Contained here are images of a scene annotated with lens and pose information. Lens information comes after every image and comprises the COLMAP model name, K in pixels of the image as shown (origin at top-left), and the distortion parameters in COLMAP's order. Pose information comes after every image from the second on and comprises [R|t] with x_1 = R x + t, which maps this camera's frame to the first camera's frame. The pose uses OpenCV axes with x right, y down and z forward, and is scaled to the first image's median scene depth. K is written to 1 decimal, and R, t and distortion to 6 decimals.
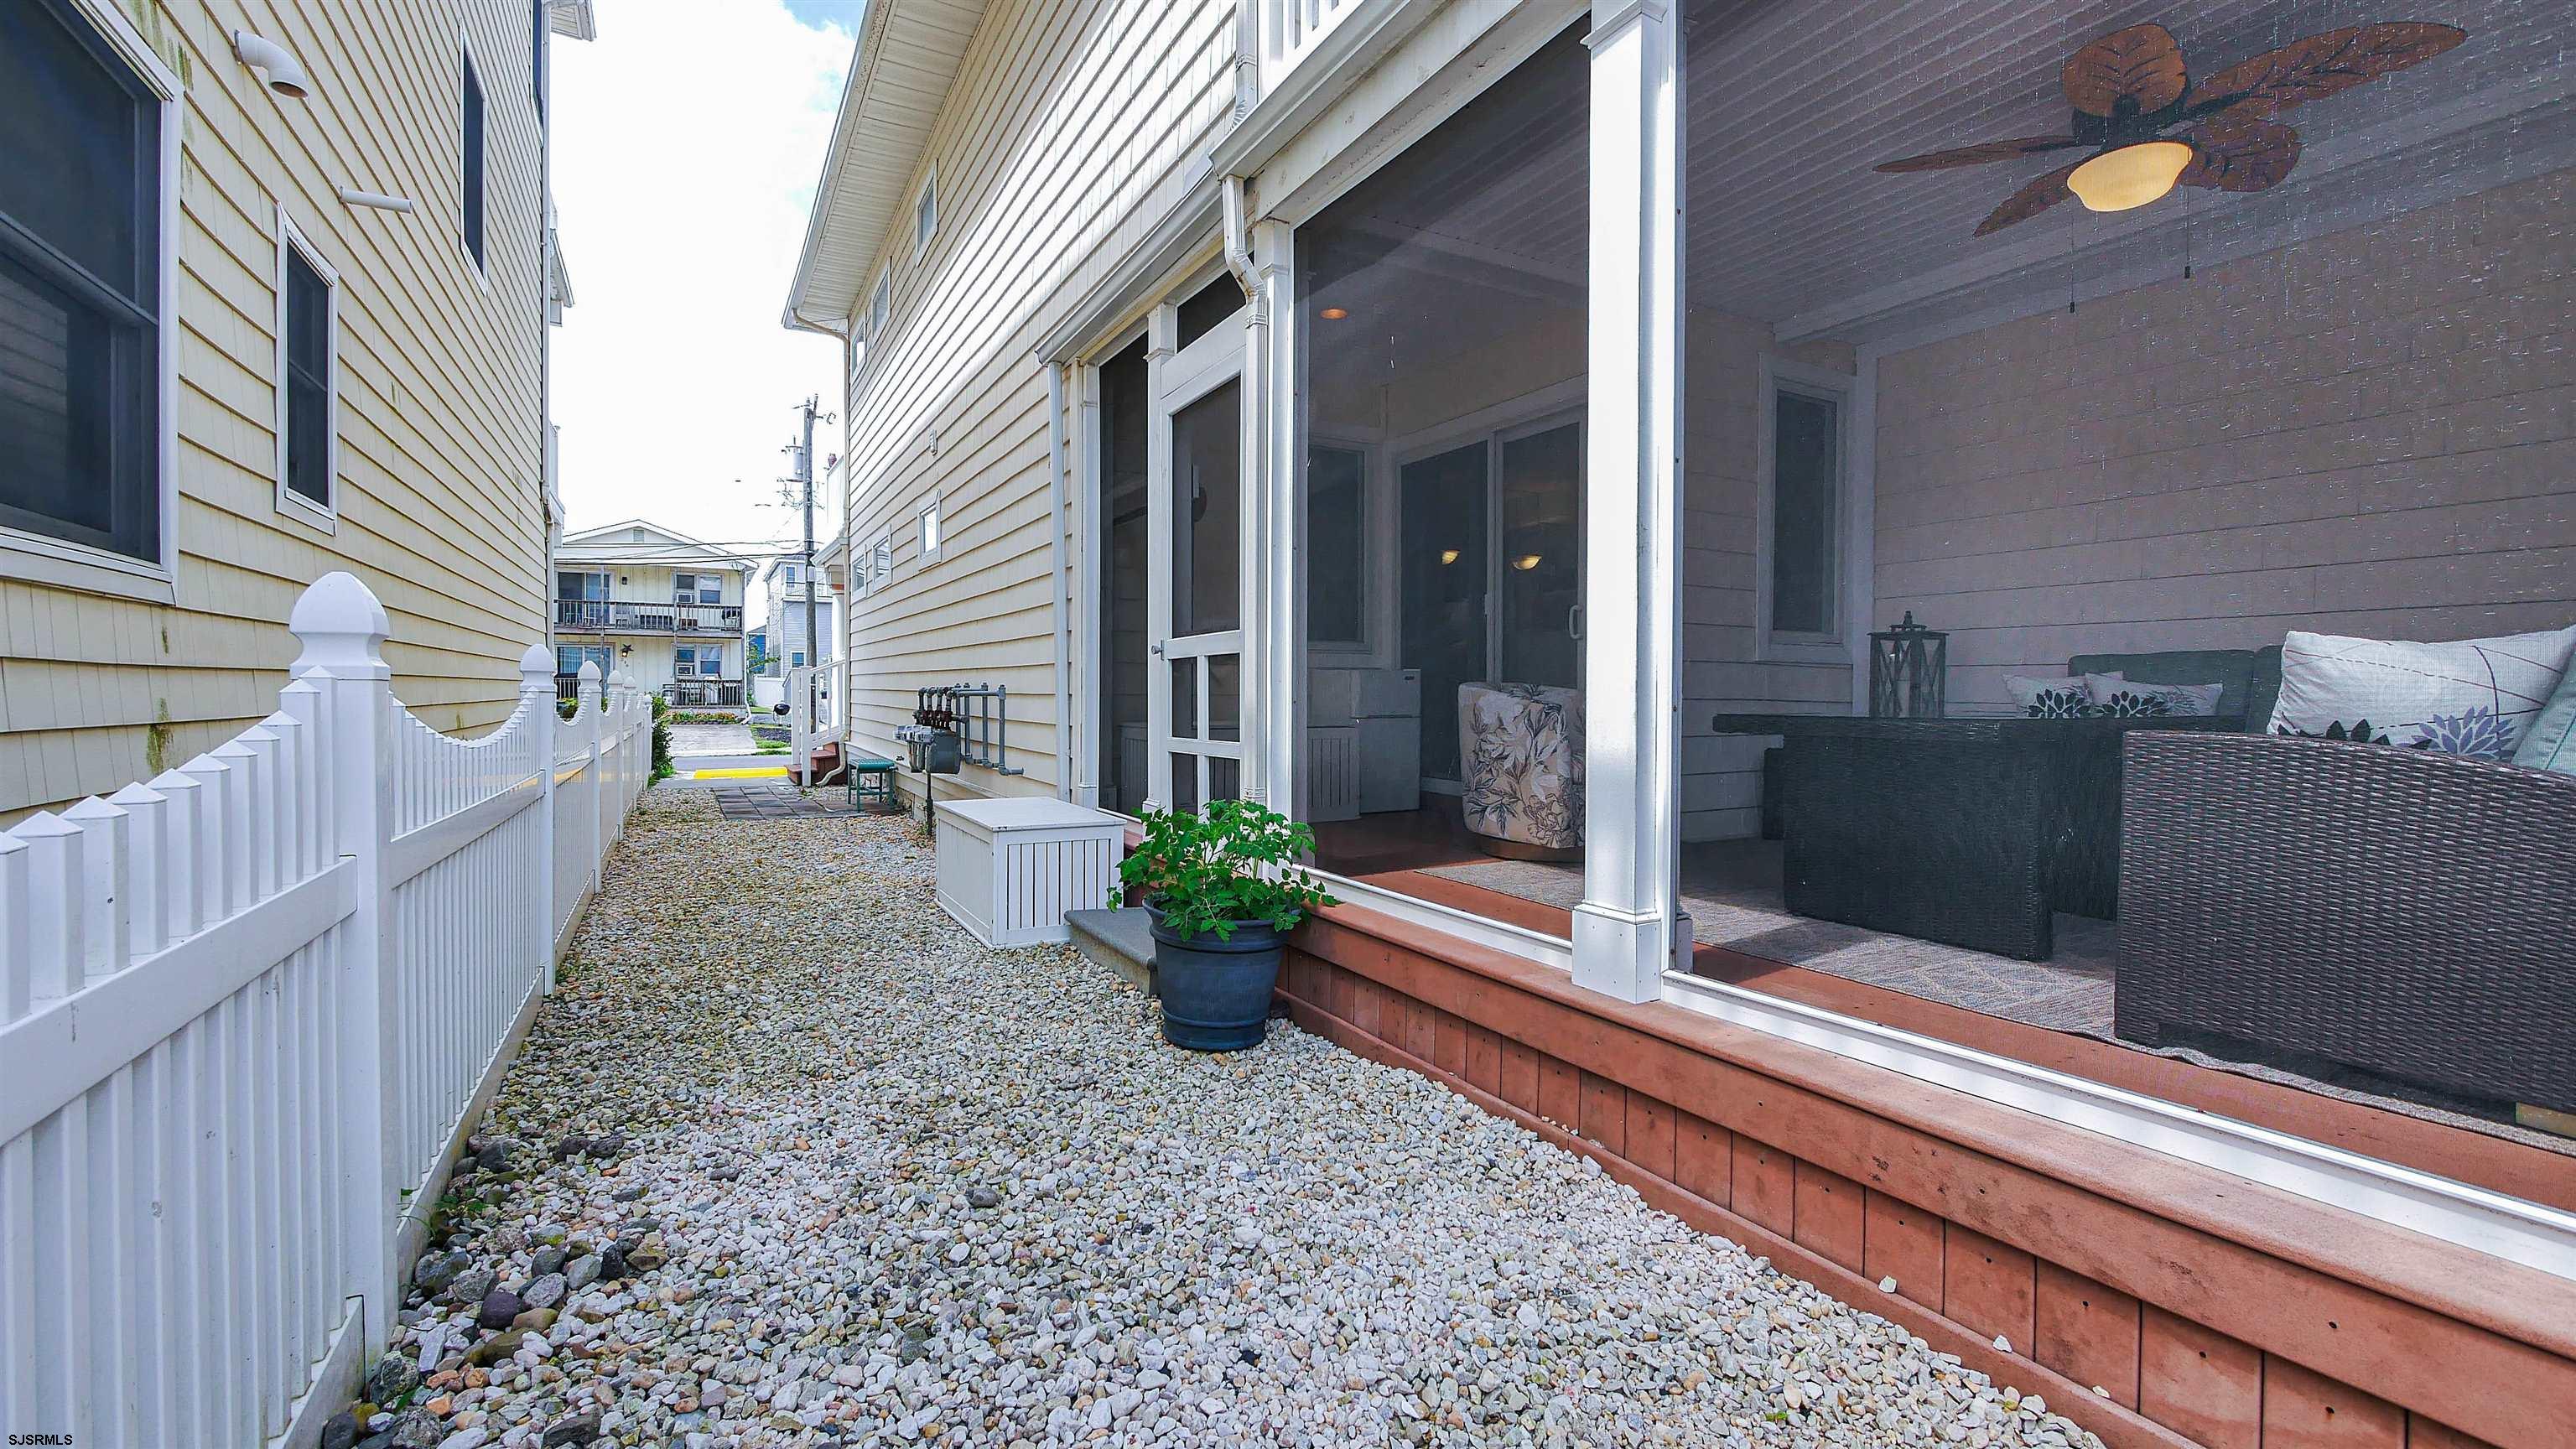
lens RADIAL K [[1058.1, 0, 1280.6], [0, 1058.1, 711.4], [0, 0, 1]] dist [-0.007259, 0.000666]
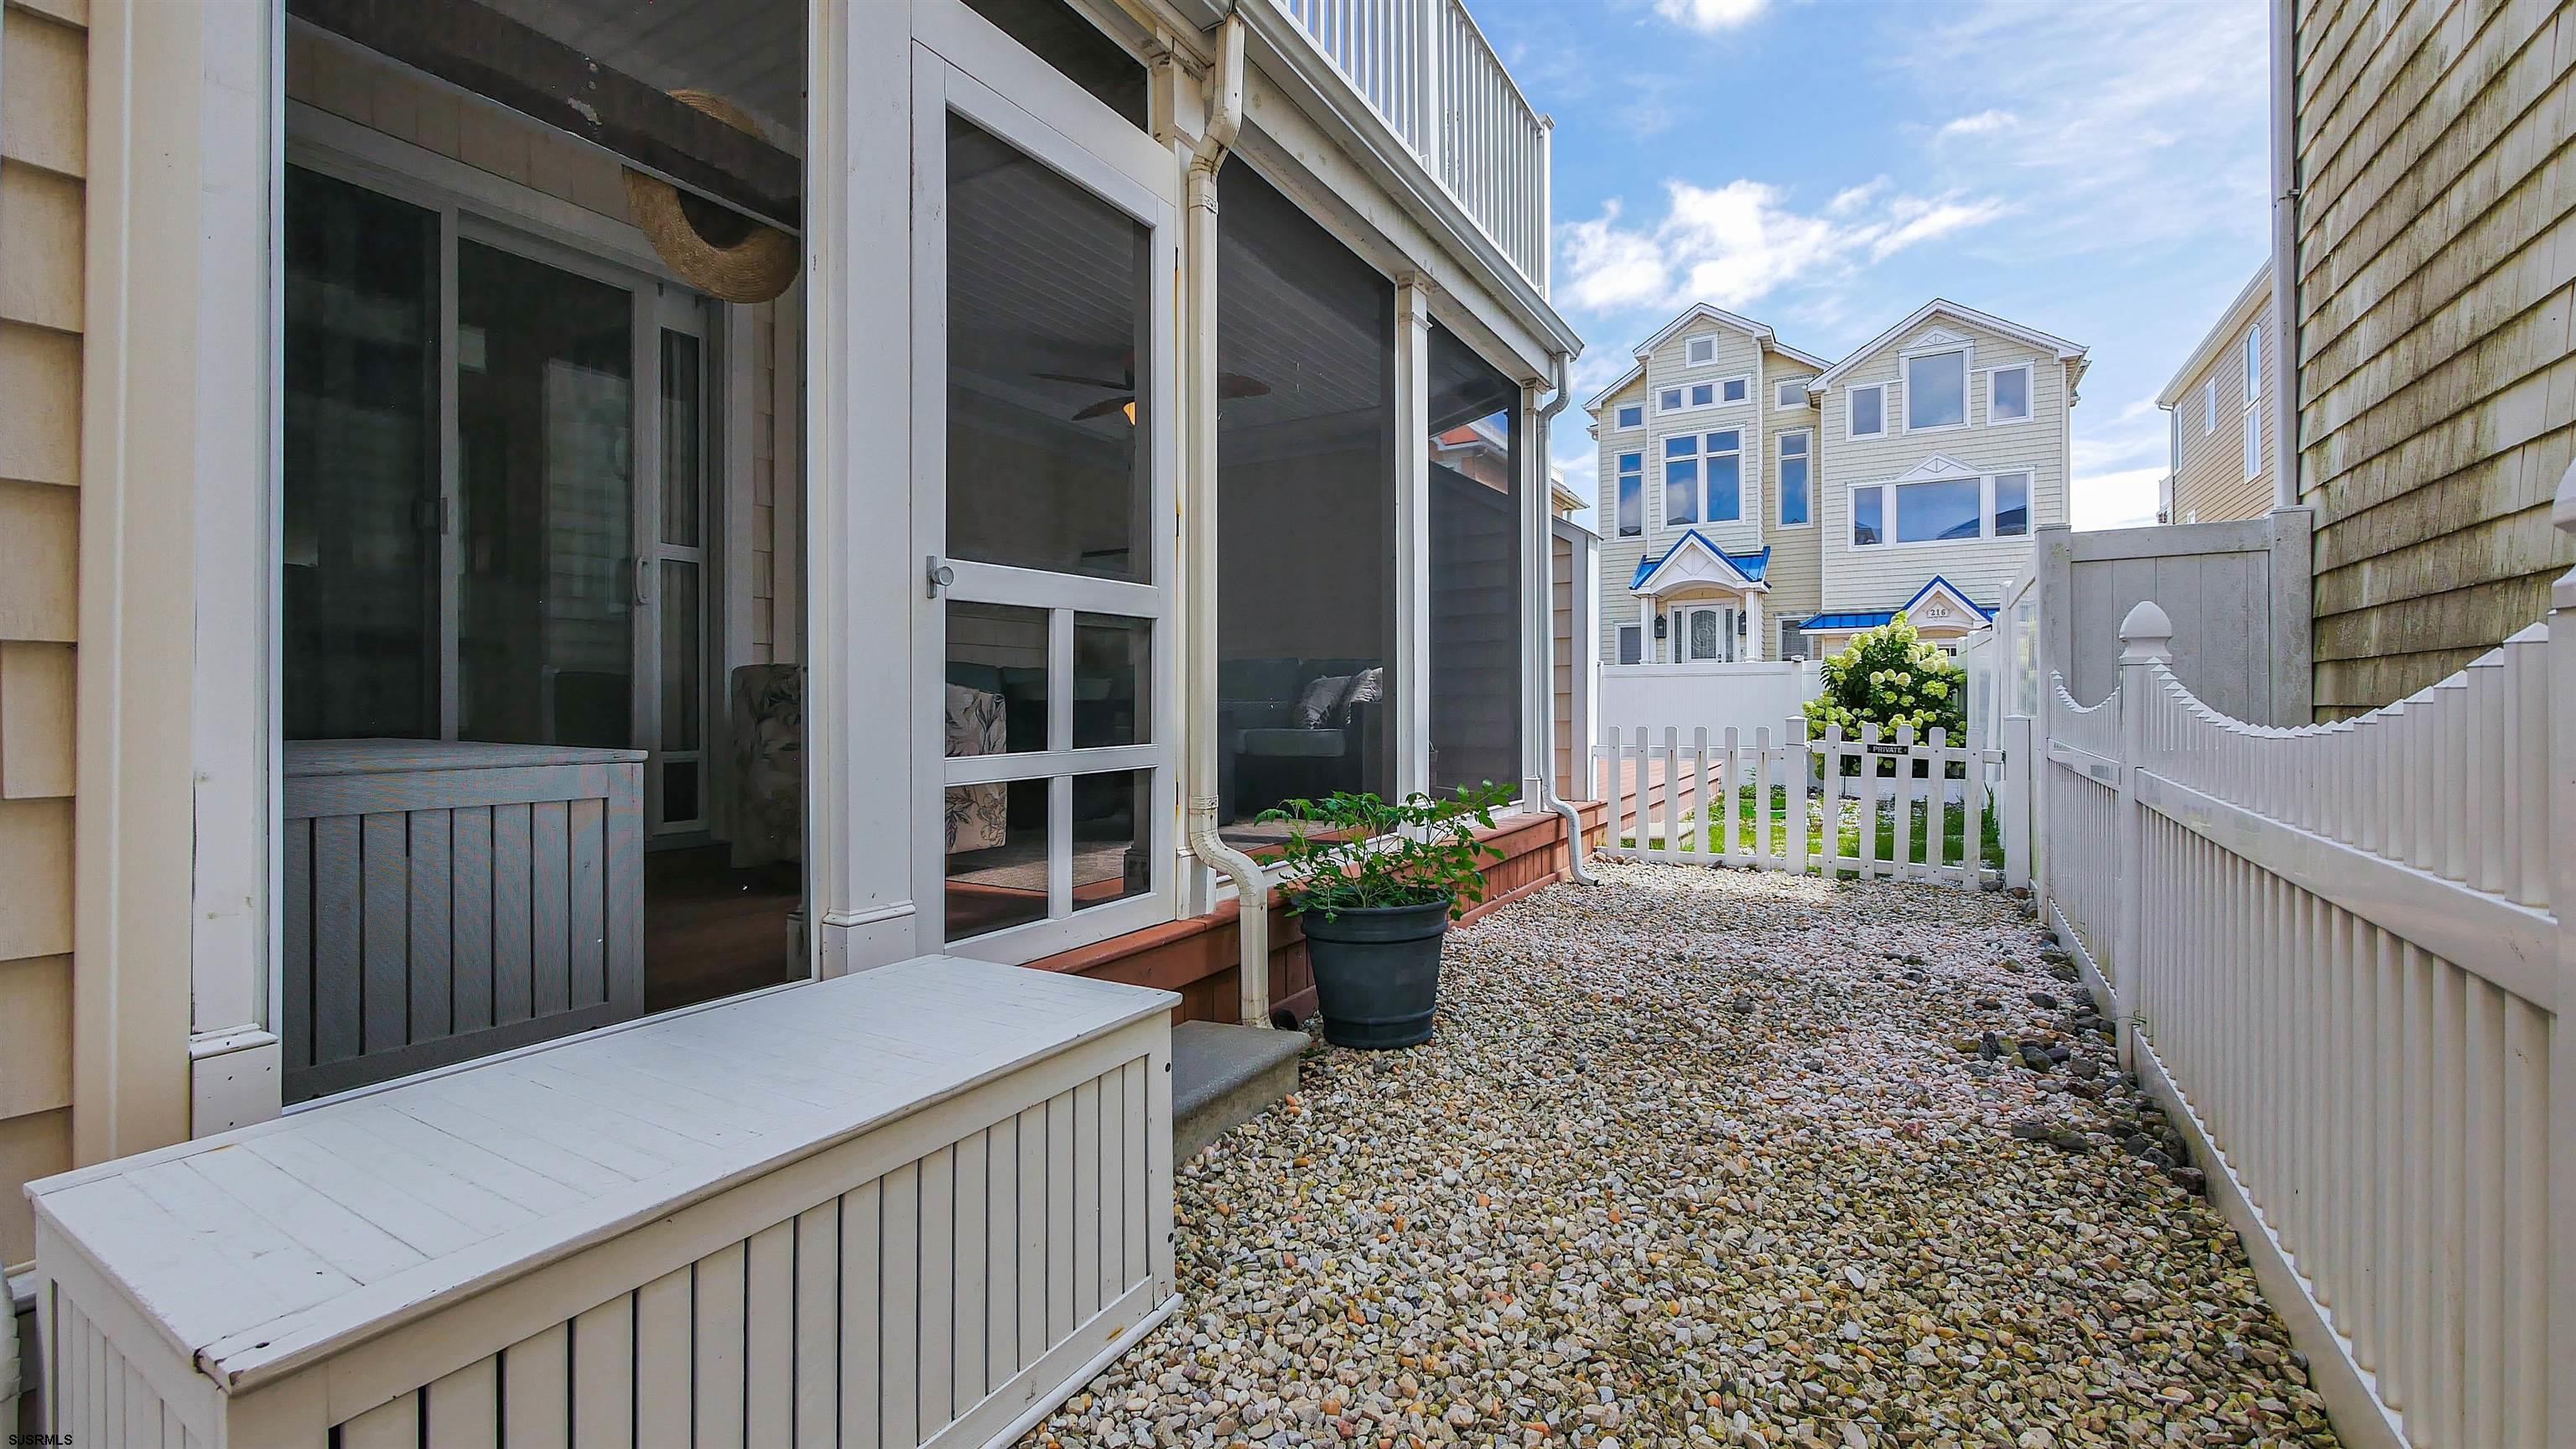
lens RADIAL K [[1058.1, 0, 1276.9], [0, 1058.1, 705.6], [0, 0, 1]] dist [-0.007259, 0.000666]
pose [[-0.483513, -0.005502, 0.875320, -0.795722], [0.008333, 0.999906, 0.010888, -0.004840], [-0.875297, 0.012558, -0.483422, 1.447636]]
